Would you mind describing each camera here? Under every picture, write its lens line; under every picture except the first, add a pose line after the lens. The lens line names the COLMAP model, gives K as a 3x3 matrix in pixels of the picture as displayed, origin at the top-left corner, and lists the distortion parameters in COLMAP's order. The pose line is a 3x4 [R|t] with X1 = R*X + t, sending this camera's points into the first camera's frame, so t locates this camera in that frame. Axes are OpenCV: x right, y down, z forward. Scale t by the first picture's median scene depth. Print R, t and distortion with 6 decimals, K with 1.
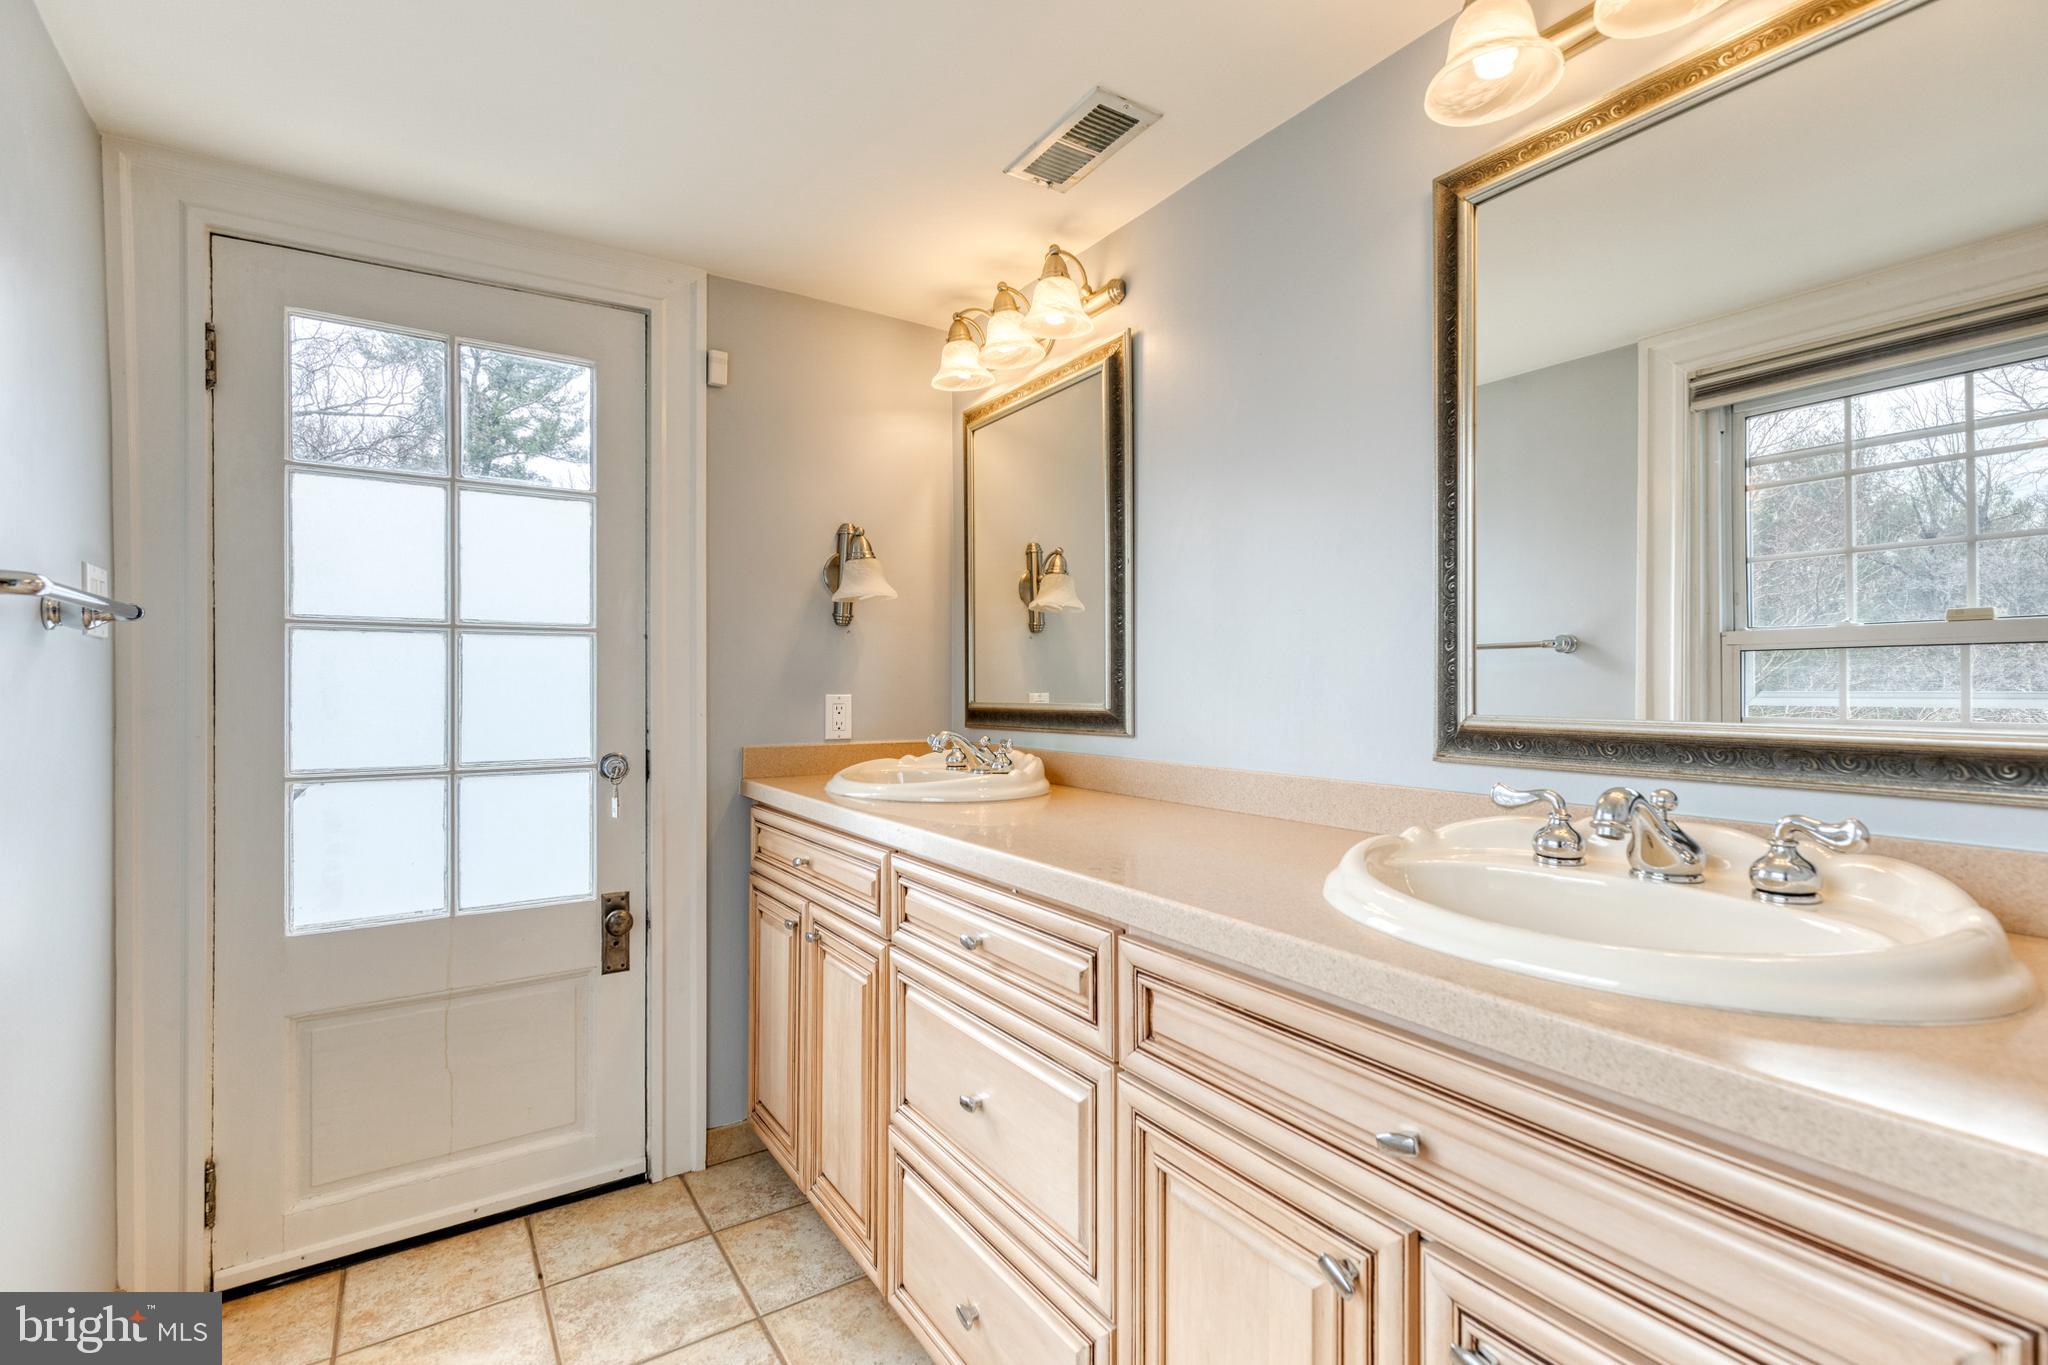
lens RADIAL K [[926.4, 0, 1030.1], [0, 926.4, 683.9], [0, 0, 1]] dist [0.011916, -0.000347]
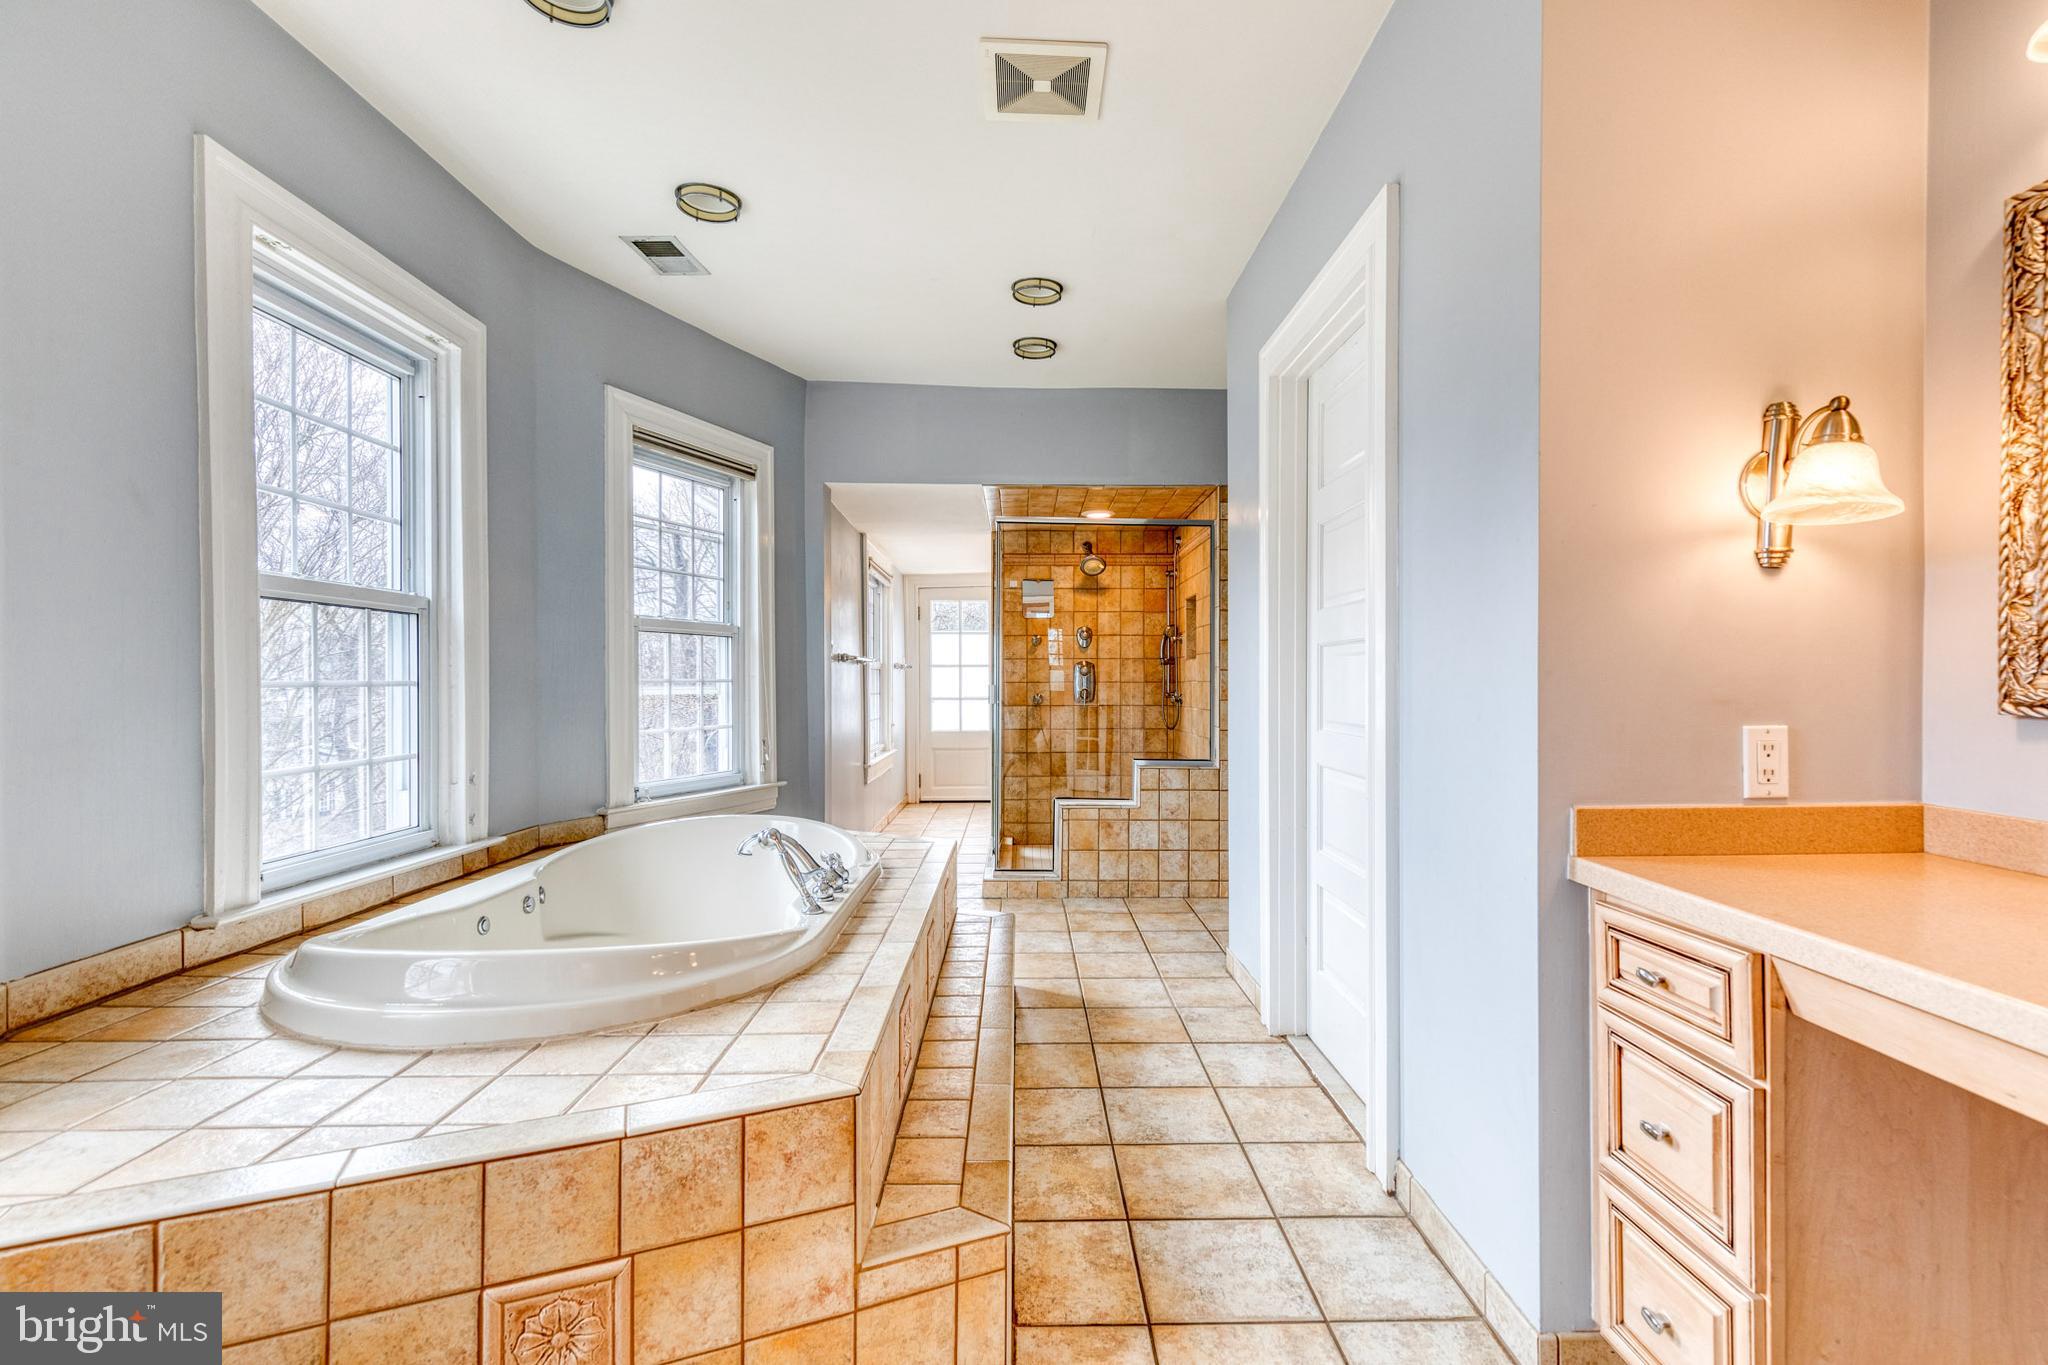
lens RADIAL K [[926.4, 0, 1026.5], [0, 926.4, 686.6], [0, 0, 1]] dist [0.011916, -0.000347]
pose [[0.831705, -0.006218, -0.555183, 2.030102], [0.008639, 0.999961, 0.001744, 0.031576], [0.555151, -0.006247, 0.831726, -2.420193]]
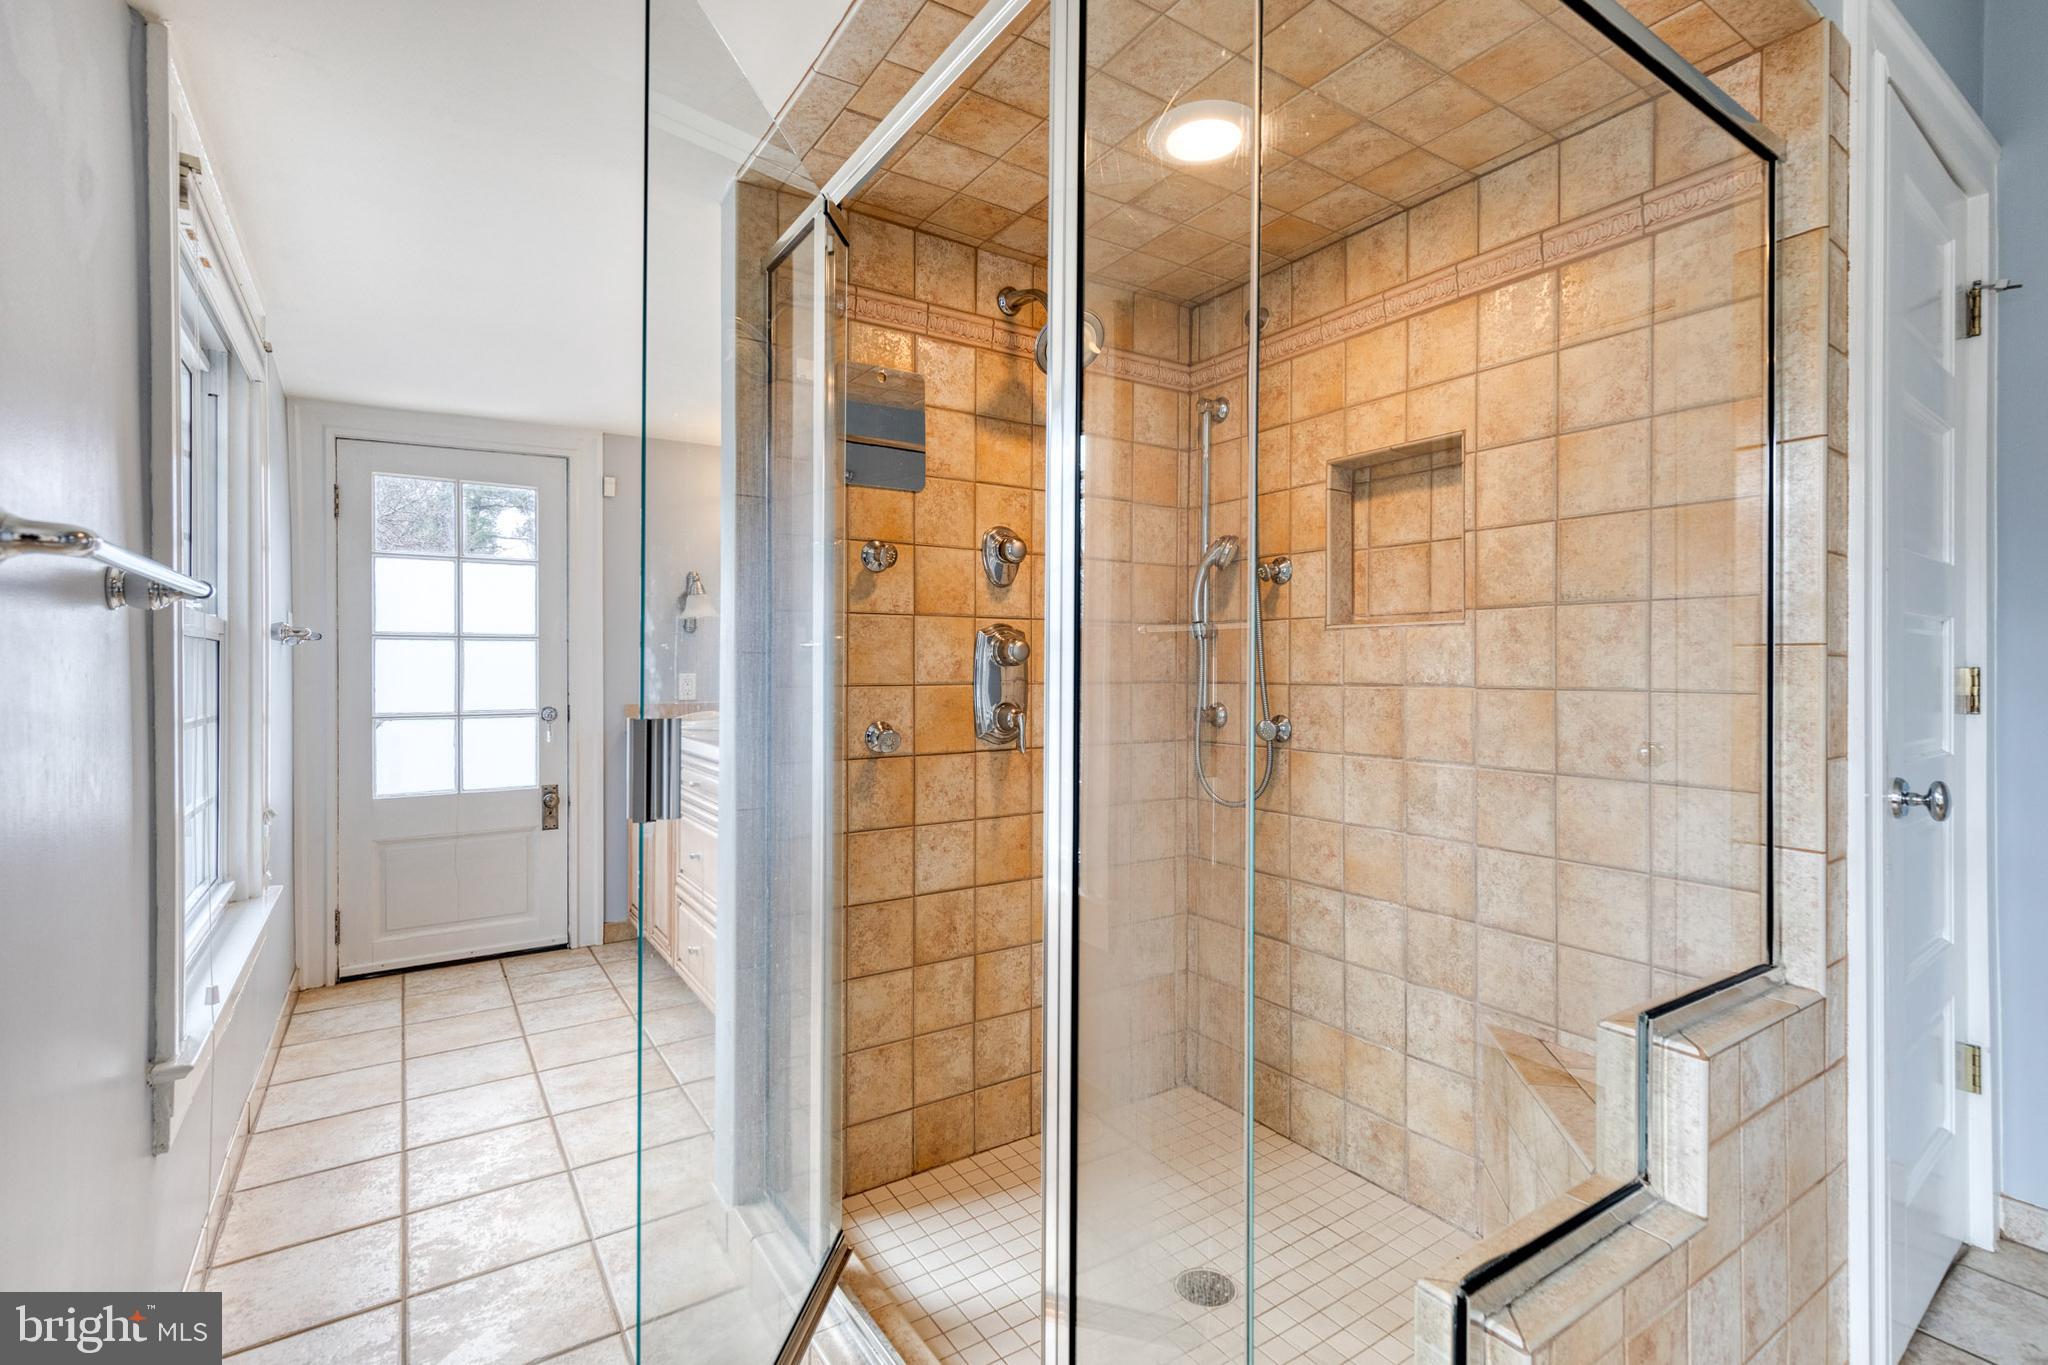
lens RADIAL K [[926.4, 0, 1022.1], [0, 926.4, 664.8], [0, 0, 1]] dist [0.011916, -0.000347]
pose [[0.999976, -0.004446, -0.005366, 0.499871], [0.004423, 0.999981, -0.004395, 0.007107], [0.005385, 0.004371, 0.999976, -0.827573]]
